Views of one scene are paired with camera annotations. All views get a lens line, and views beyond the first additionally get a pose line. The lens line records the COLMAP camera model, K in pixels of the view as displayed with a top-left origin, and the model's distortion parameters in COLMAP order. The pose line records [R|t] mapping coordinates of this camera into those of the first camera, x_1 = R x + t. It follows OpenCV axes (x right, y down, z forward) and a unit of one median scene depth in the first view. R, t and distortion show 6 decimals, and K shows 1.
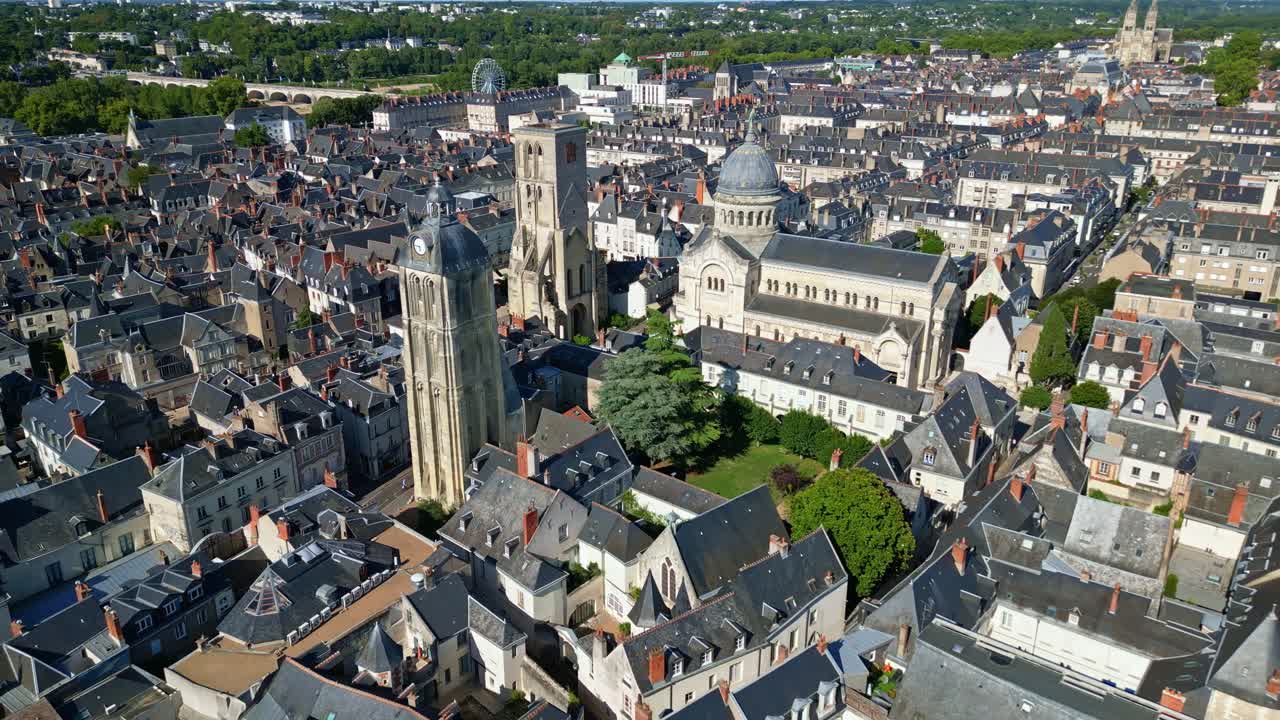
lens RADIAL K [[975.6, 0, 640.0], [0, 975.6, 360.0], [0, 0, 1]] dist [0.088363, -0.099388]
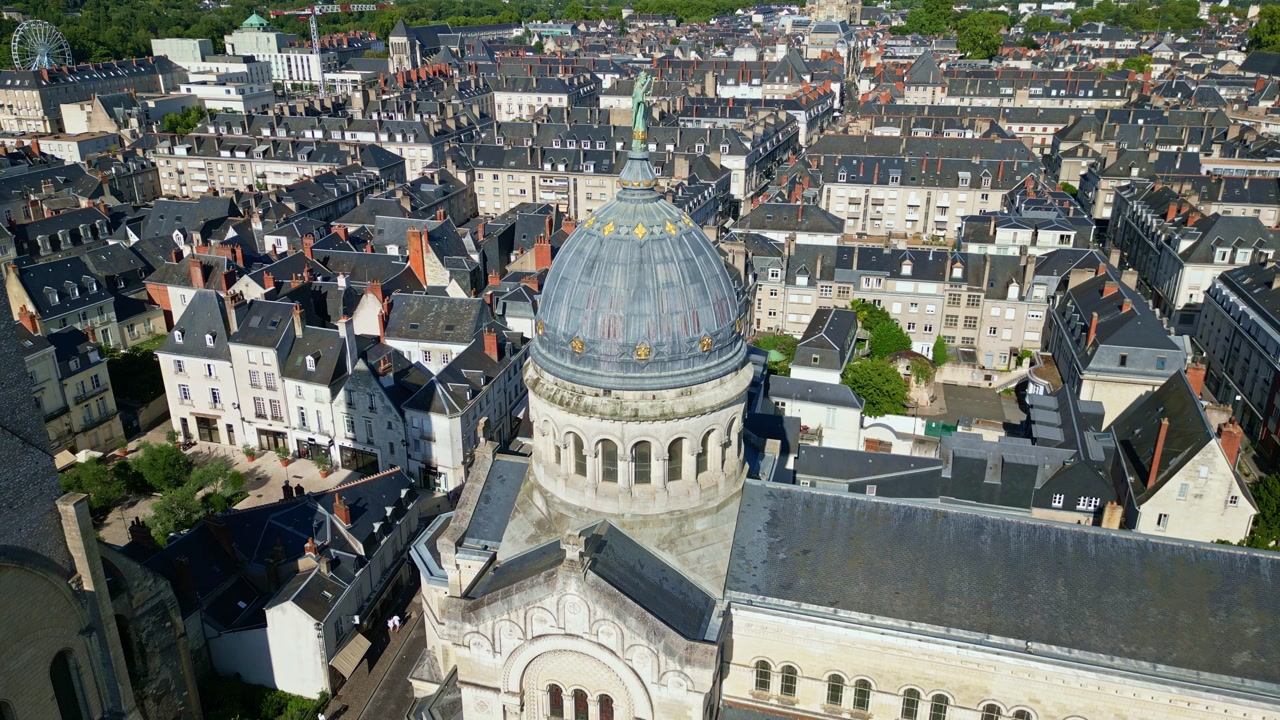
lens RADIAL K [[975.6, 0, 640.0], [0, 975.6, 360.0], [0, 0, 1]] dist [0.088363, -0.099388]
pose [[0.947663, -0.115749, 0.297551, 0.010375], [0.108980, 0.993267, 0.039299, -0.084607], [-0.300097, -0.004815, 0.953897, 0.334804]]
